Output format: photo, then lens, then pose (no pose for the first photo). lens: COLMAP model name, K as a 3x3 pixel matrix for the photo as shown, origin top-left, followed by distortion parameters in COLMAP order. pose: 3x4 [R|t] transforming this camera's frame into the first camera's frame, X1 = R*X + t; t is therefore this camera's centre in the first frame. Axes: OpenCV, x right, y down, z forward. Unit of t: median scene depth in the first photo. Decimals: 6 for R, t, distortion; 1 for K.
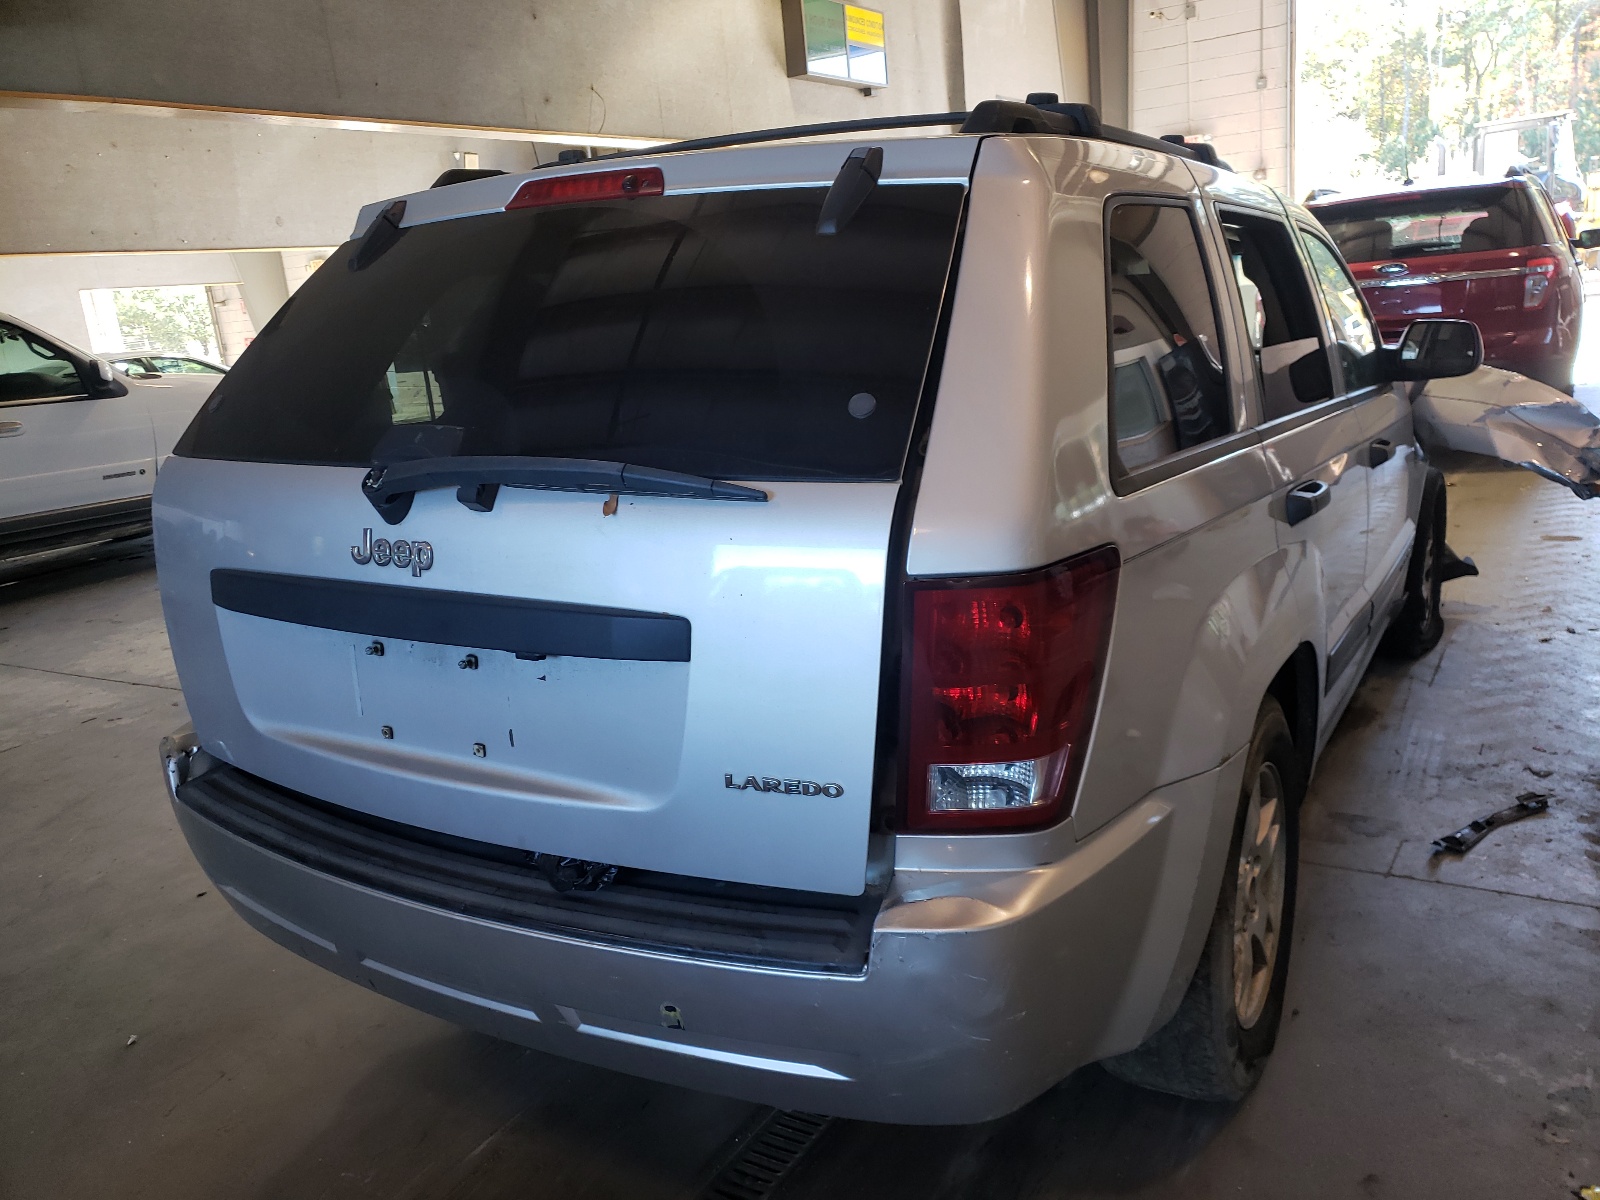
lens RADIAL K [[1204.3, 0, 800.0], [0, 1204.3, 600.0], [0, 0, 1]] dist [0.045213, -0.004362]
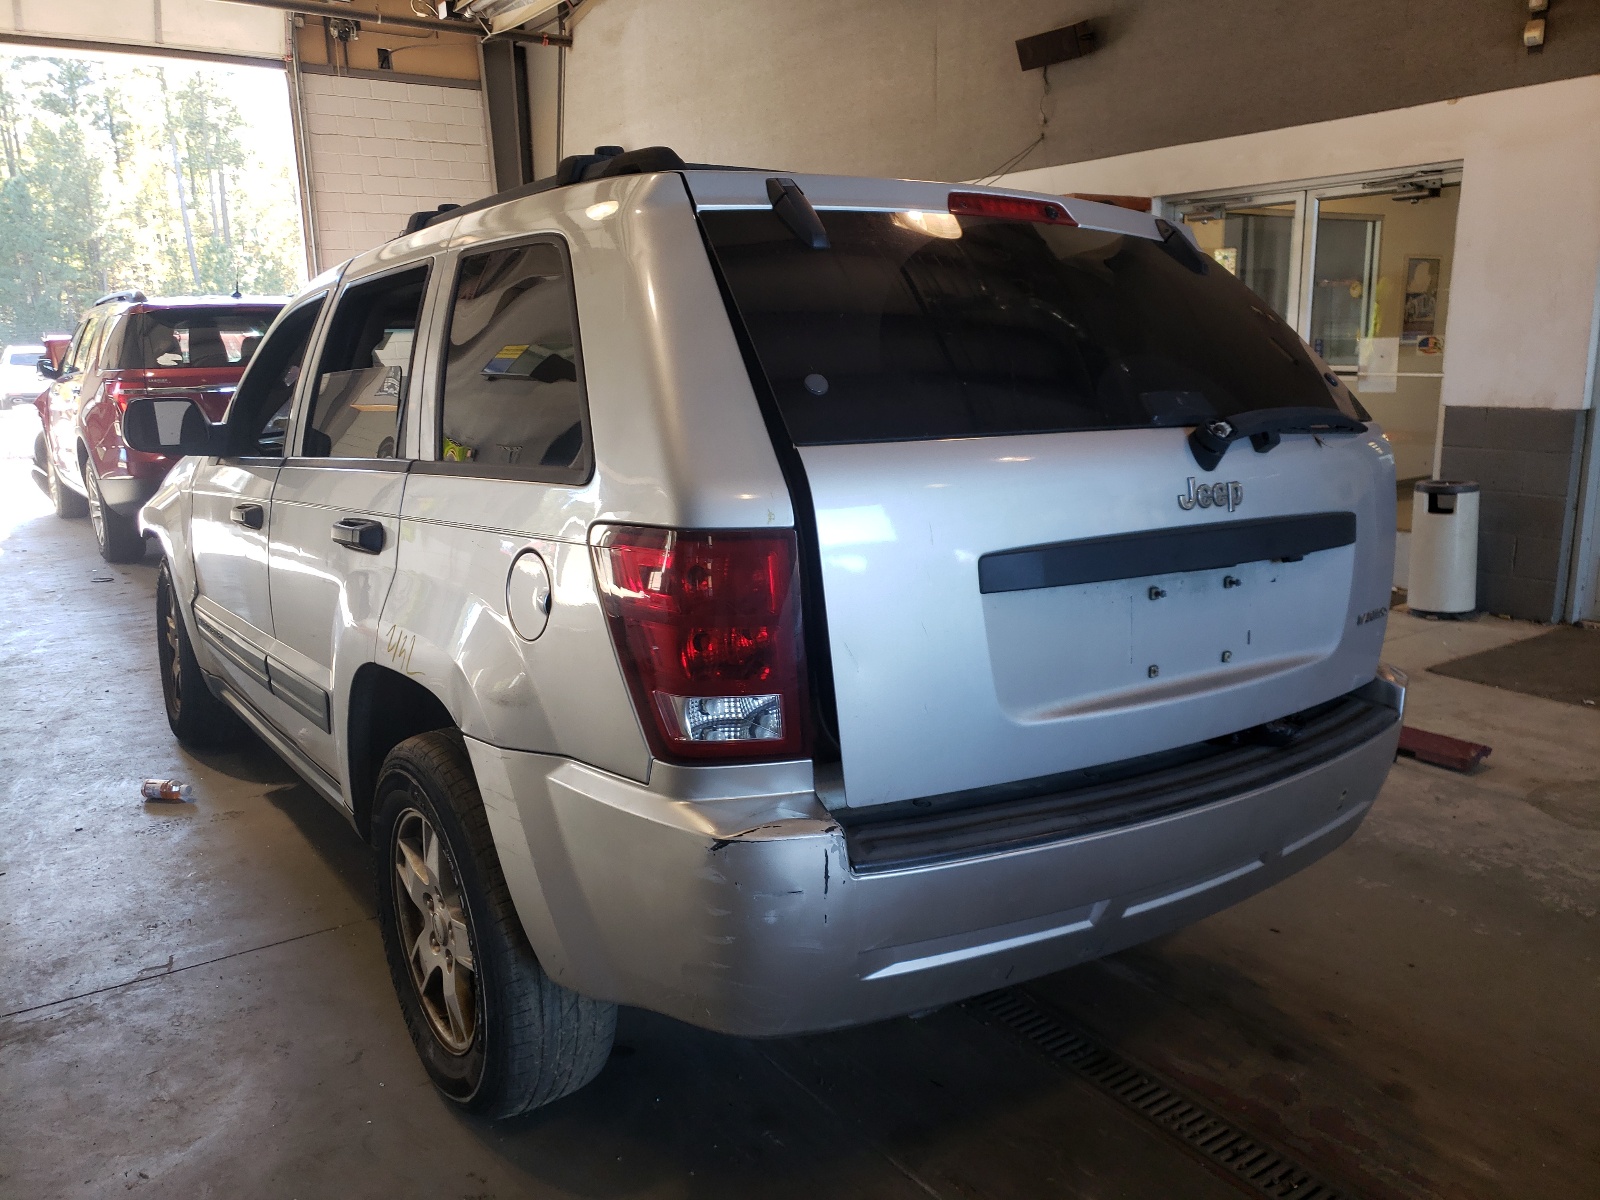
lens RADIAL K [[1204.3, 0, 800.0], [0, 1204.3, 600.0], [0, 0, 1]] dist [0.045213, -0.004362]
pose [[0.434461, -0.111563, 0.893755, -1.583042], [0.203454, 0.978808, 0.023279, -0.048793], [-0.877411, 0.171724, 0.447951, 0.846526]]
